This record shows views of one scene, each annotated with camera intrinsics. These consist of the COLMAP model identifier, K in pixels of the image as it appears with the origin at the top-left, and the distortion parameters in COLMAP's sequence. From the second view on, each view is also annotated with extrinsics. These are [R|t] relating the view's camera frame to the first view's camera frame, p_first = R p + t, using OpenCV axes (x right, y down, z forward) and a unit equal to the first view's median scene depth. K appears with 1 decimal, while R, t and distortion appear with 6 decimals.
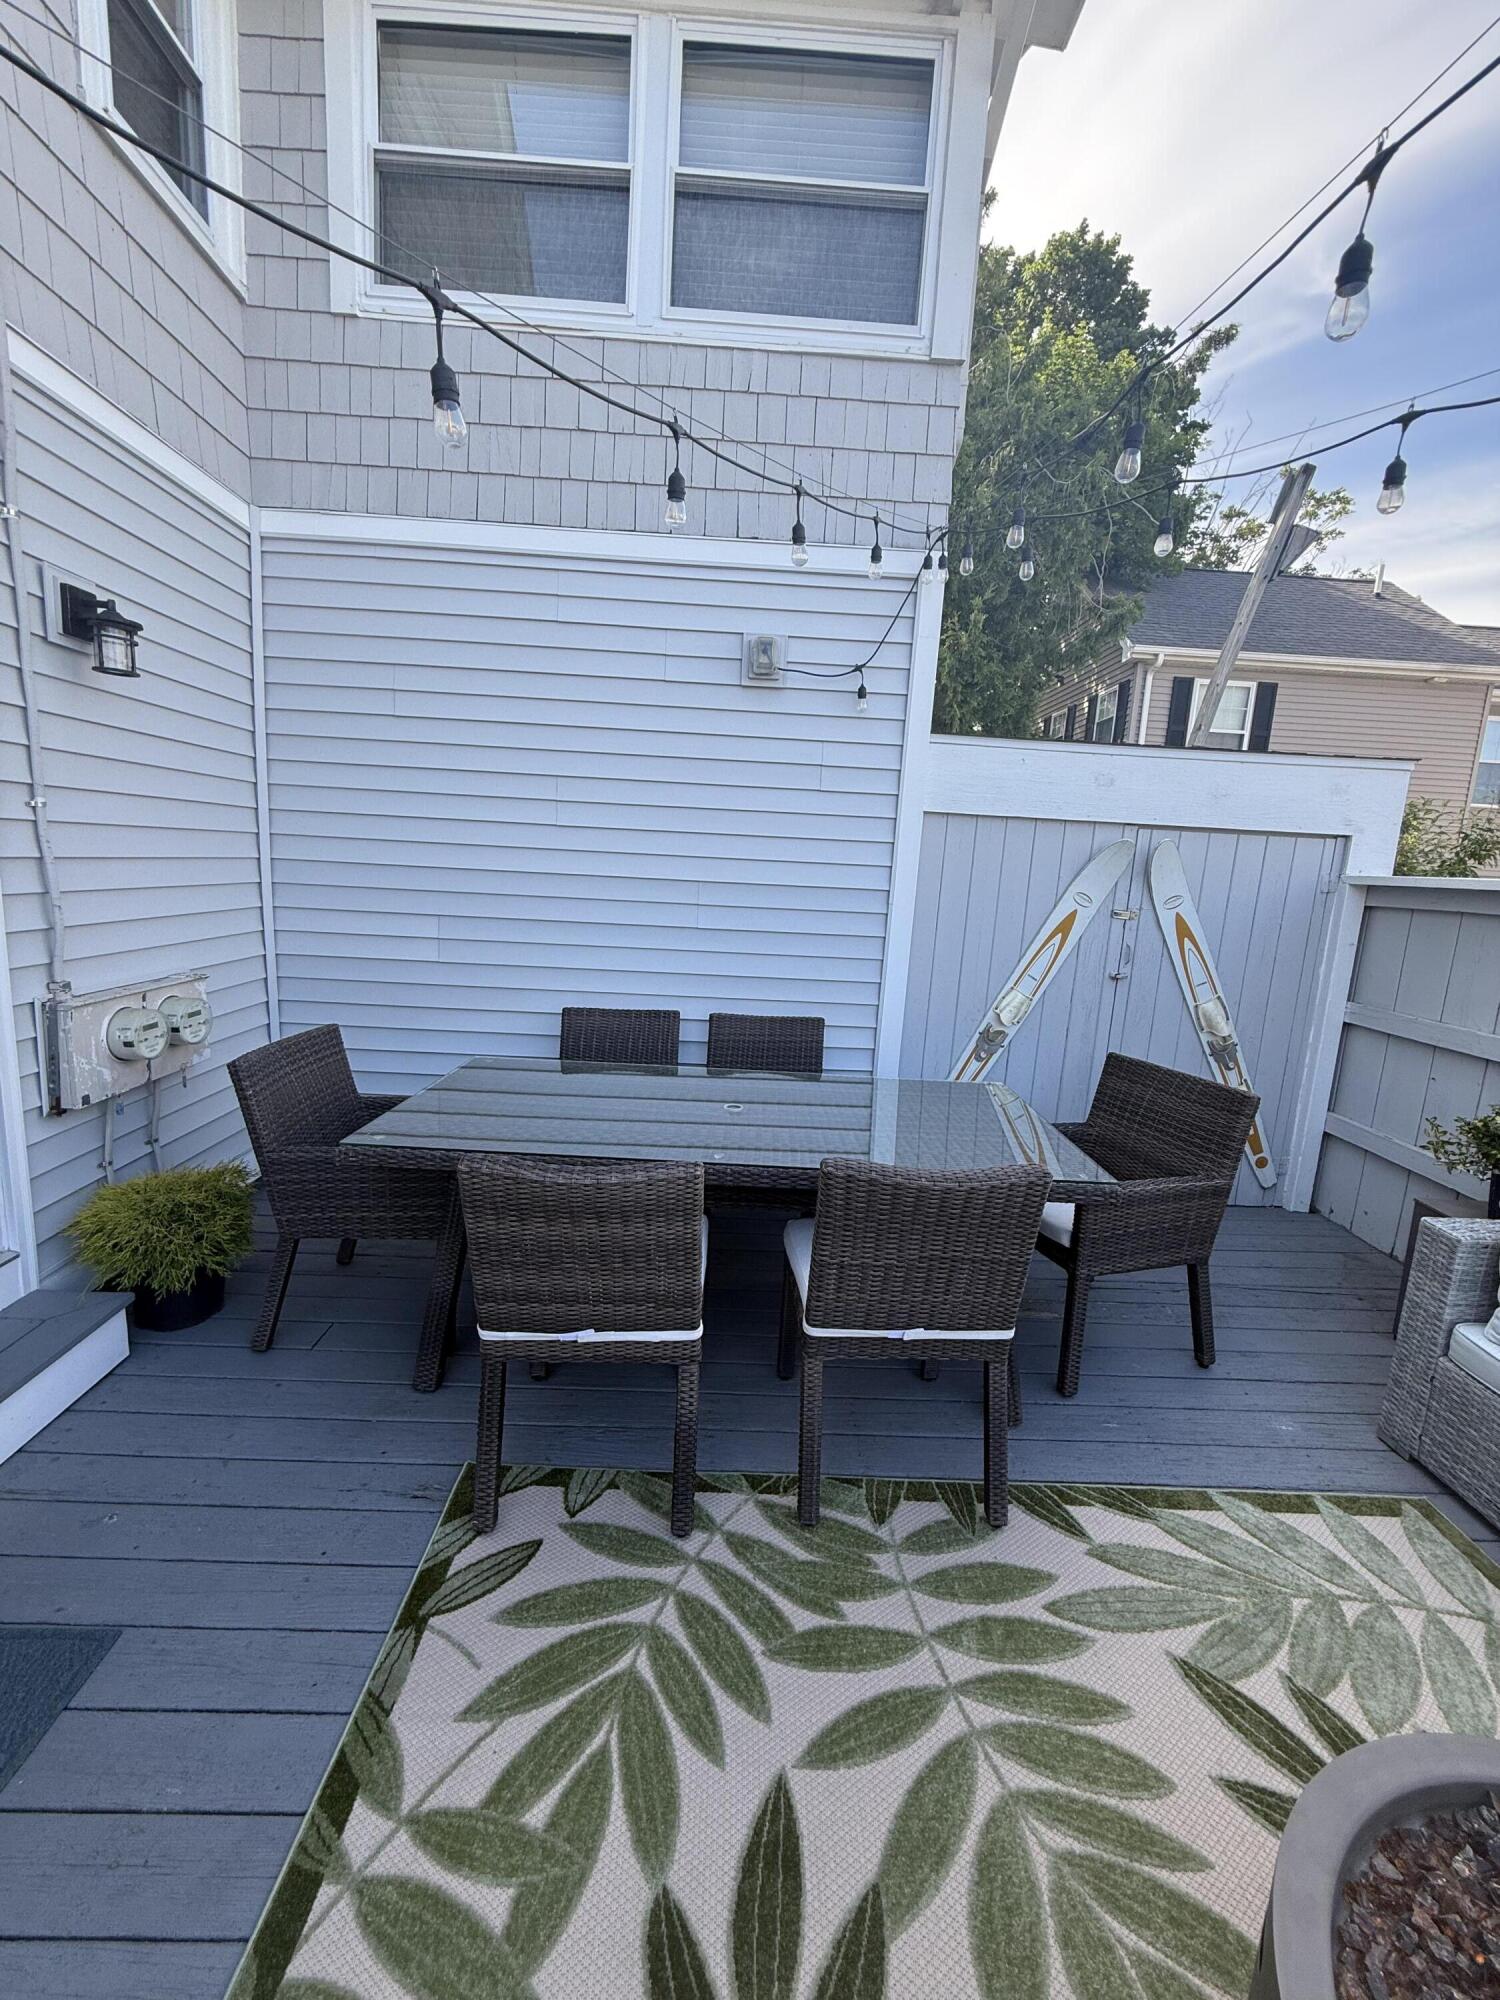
lens RADIAL K [[795.3, 0, 747.1], [0, 795.3, 994.9], [0, 0, 1]] dist [-0.001649, -0.000707]
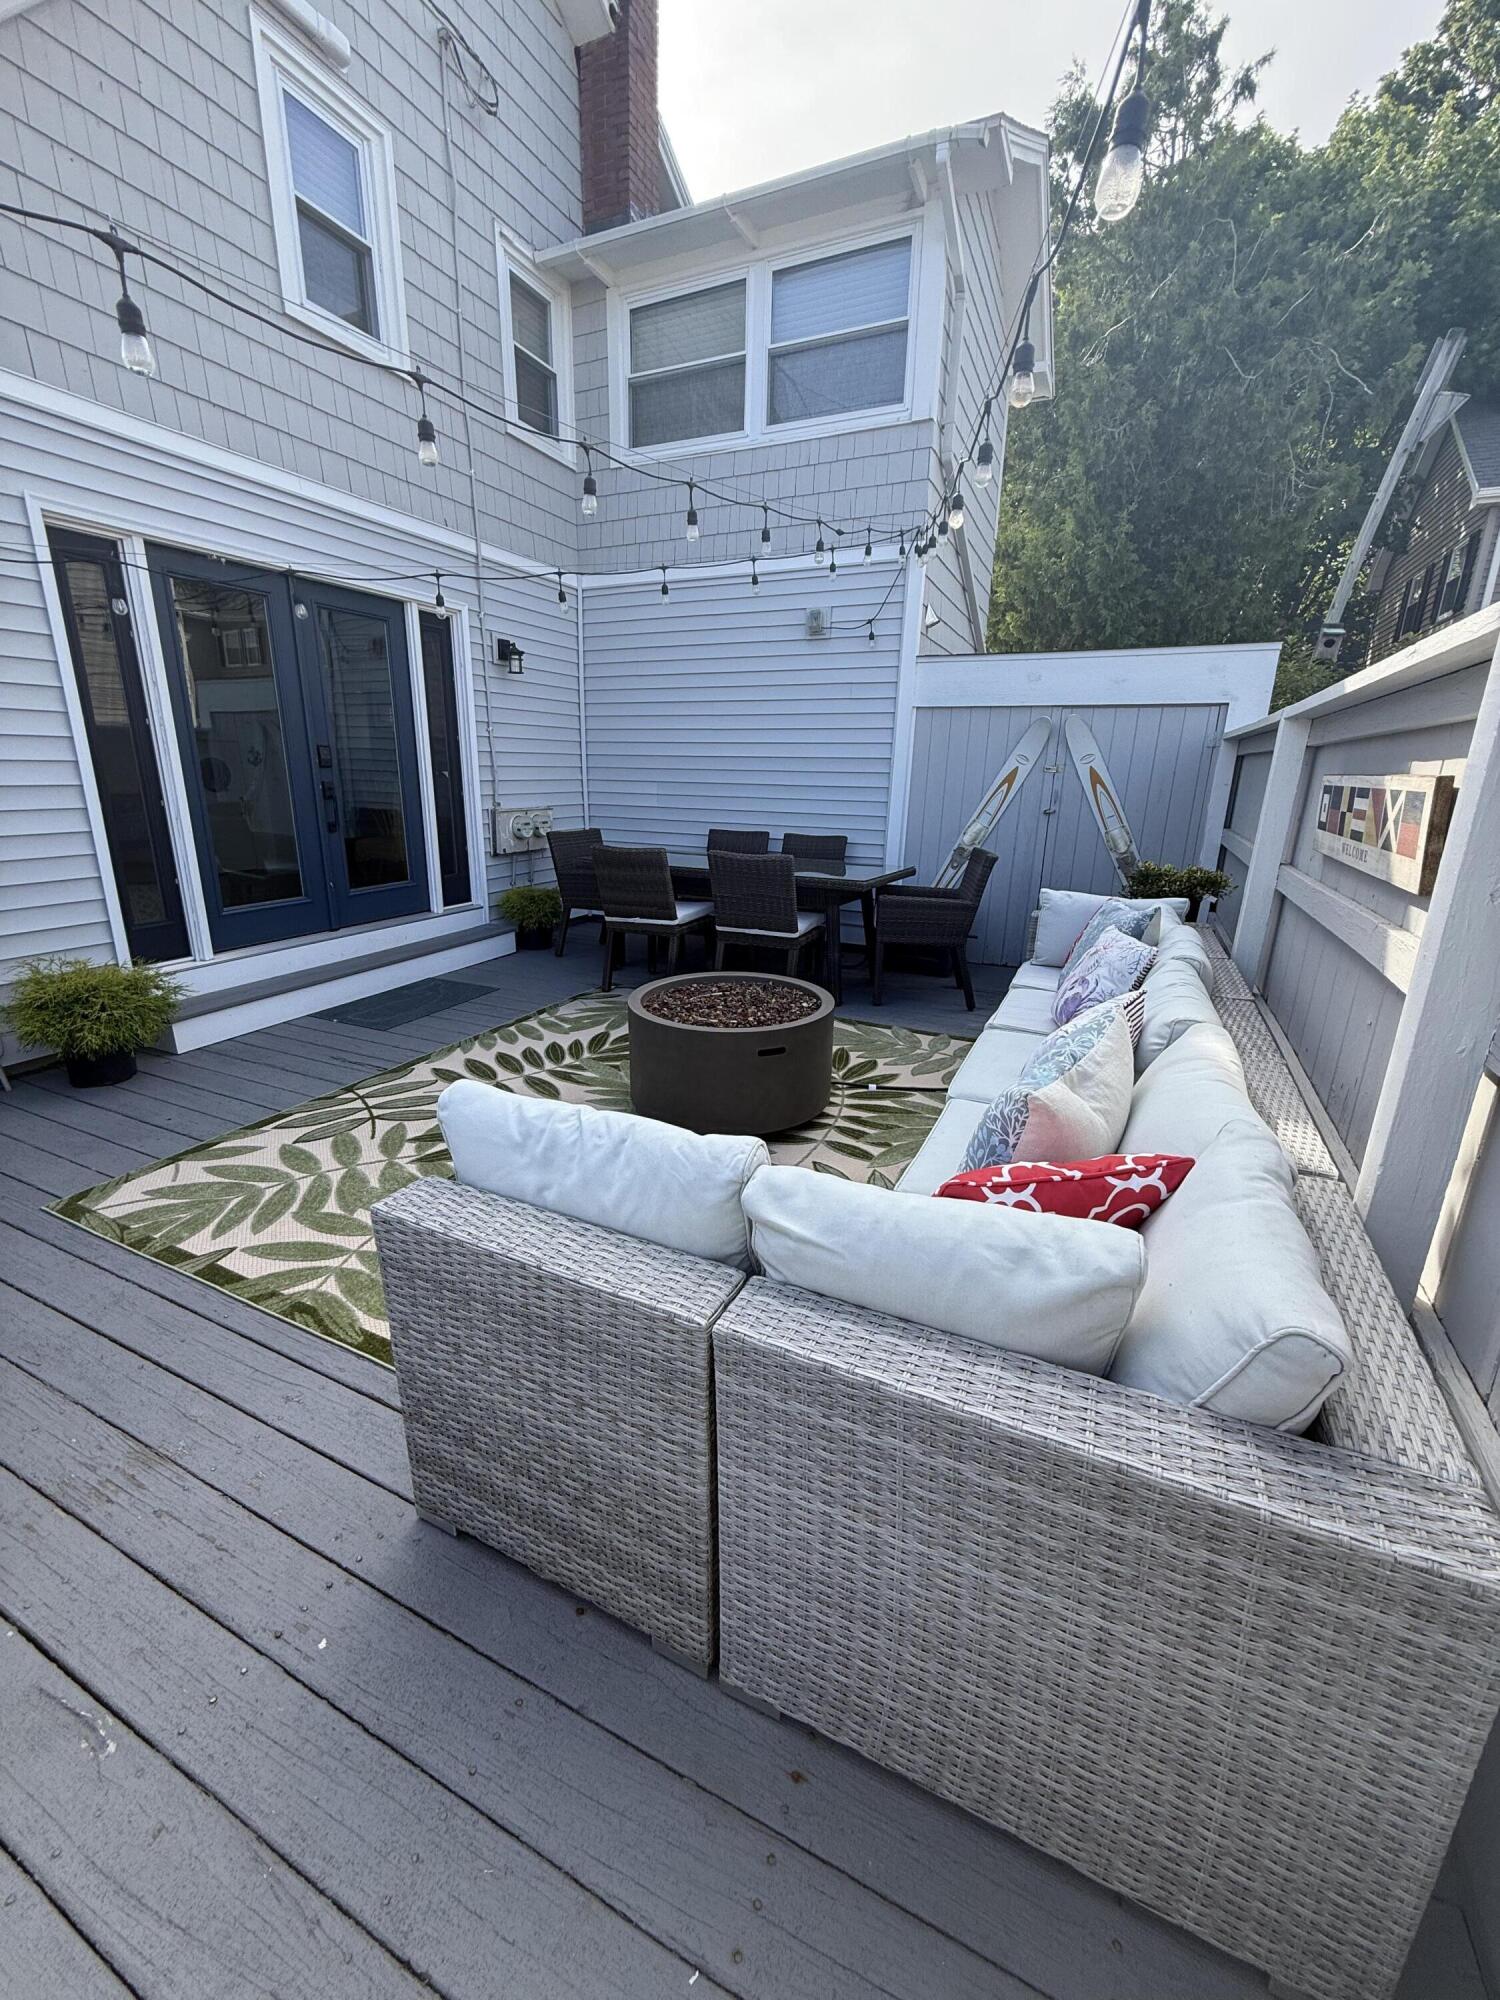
lens RADIAL K [[795.3, 0, 747.1], [0, 795.3, 994.9], [0, 0, 1]] dist [-0.001649, -0.000707]
pose [[0.894499, 0.087714, -0.438382, 1.030944], [-0.044219, 0.993115, 0.108481, 0.288621], [0.444878, -0.077651, 0.892218, -0.969561]]
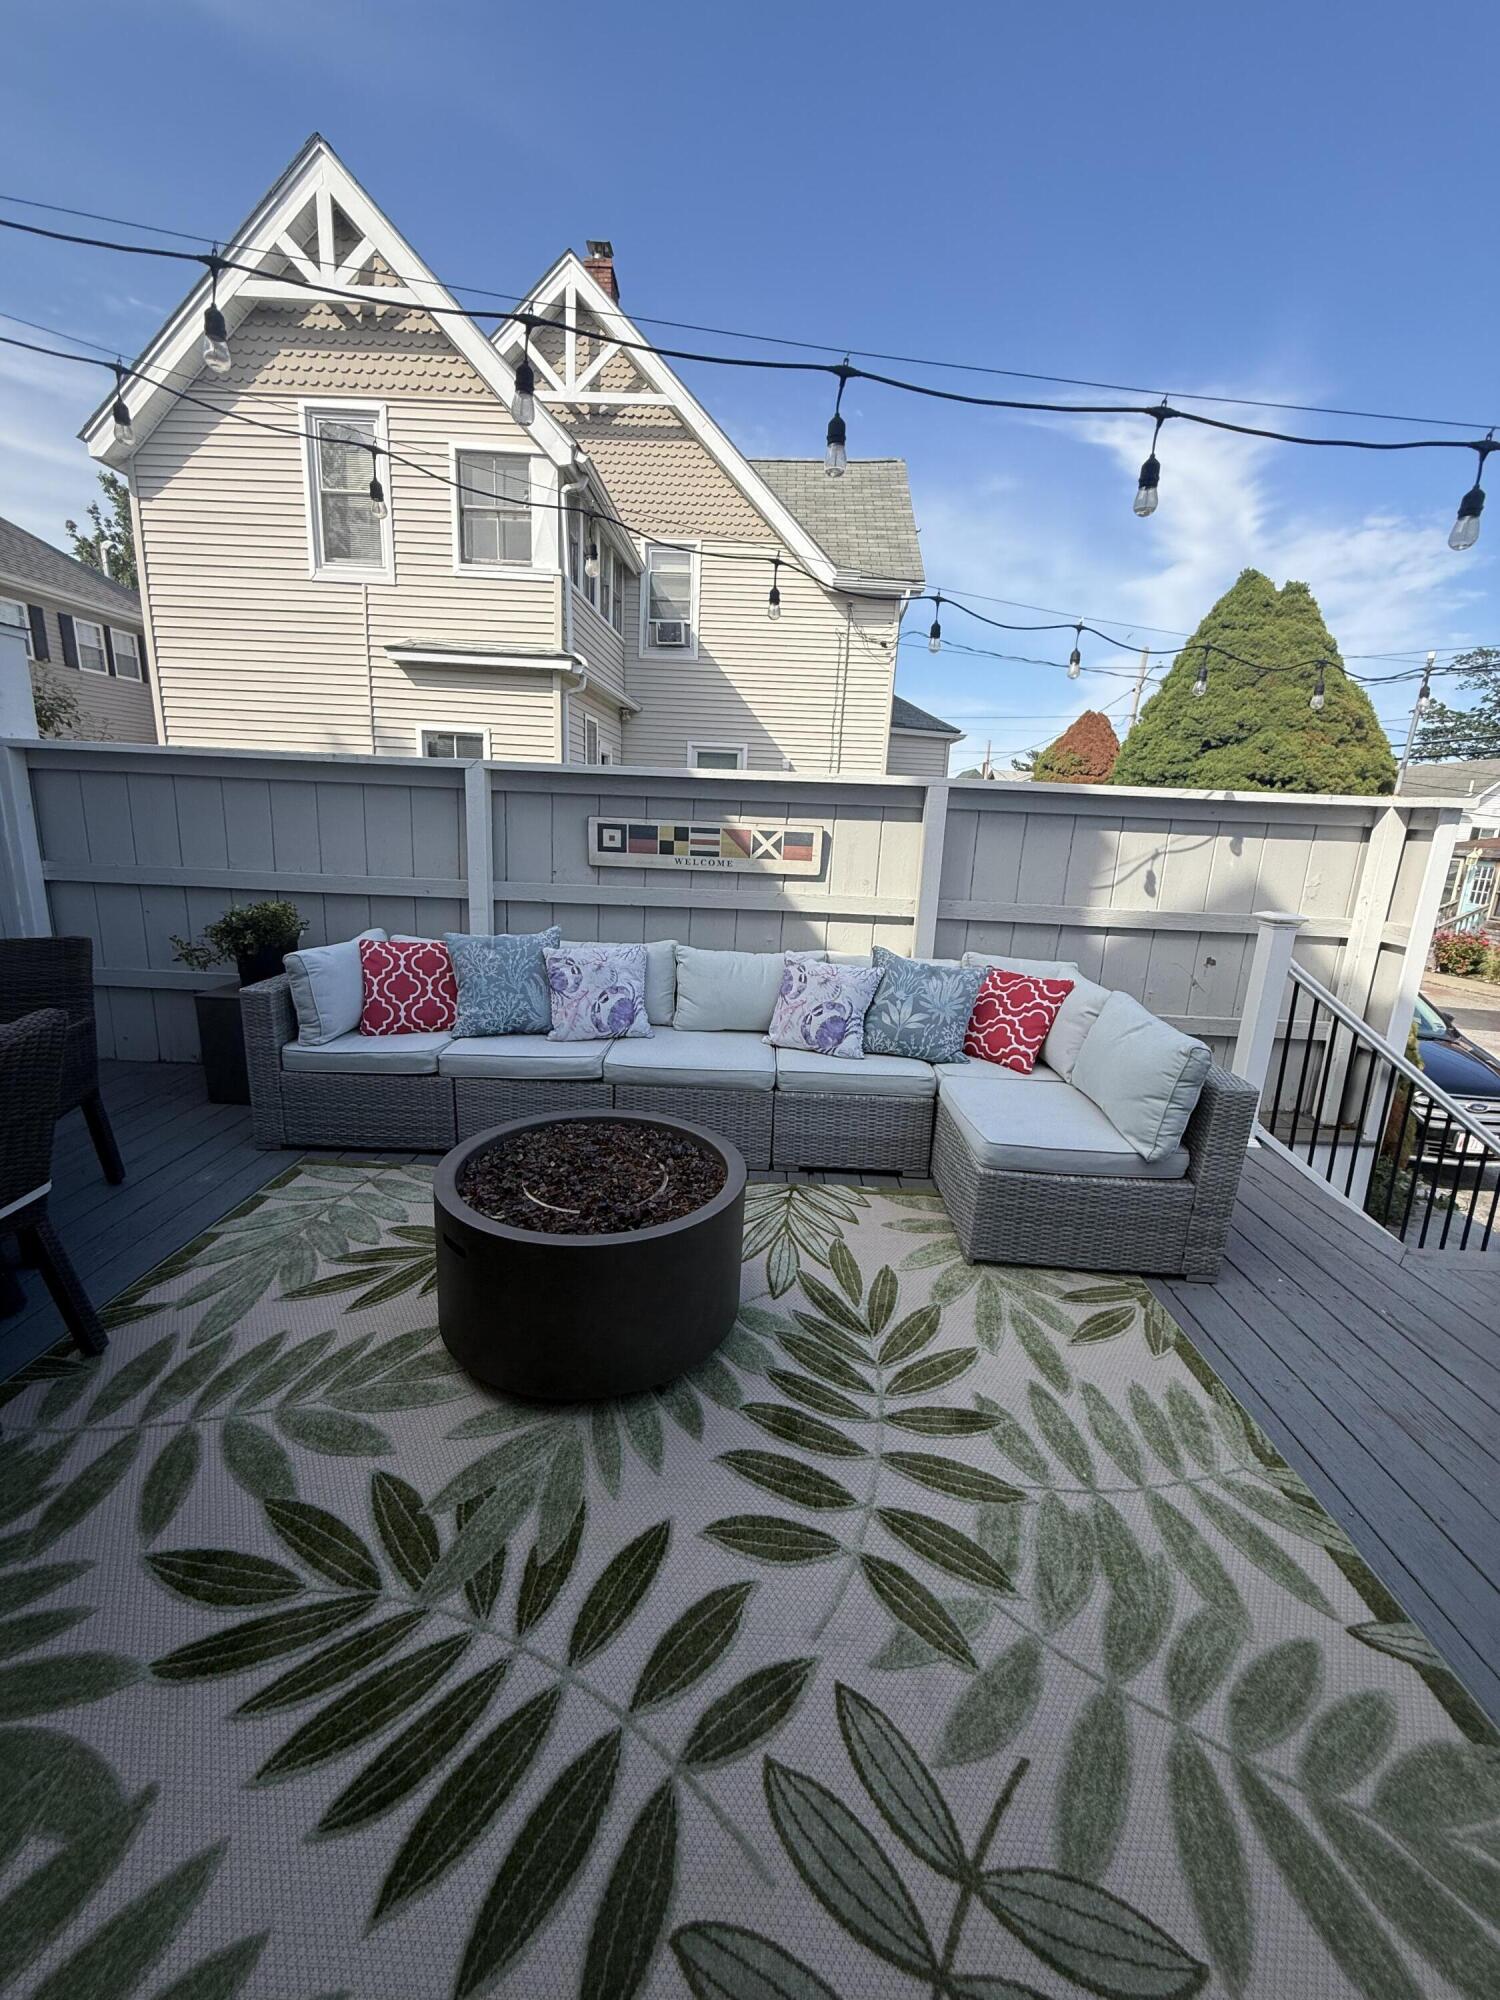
lens RADIAL K [[795.3, 0, 747.1], [0, 795.3, 994.9], [0, 0, 1]] dist [-0.001649, -0.000707]
pose [[0.040389, -0.274548, 0.960725, -0.457604], [0.125539, 0.955284, 0.267715, 0.021075], [-0.991266, 0.109796, 0.073049, -0.004916]]
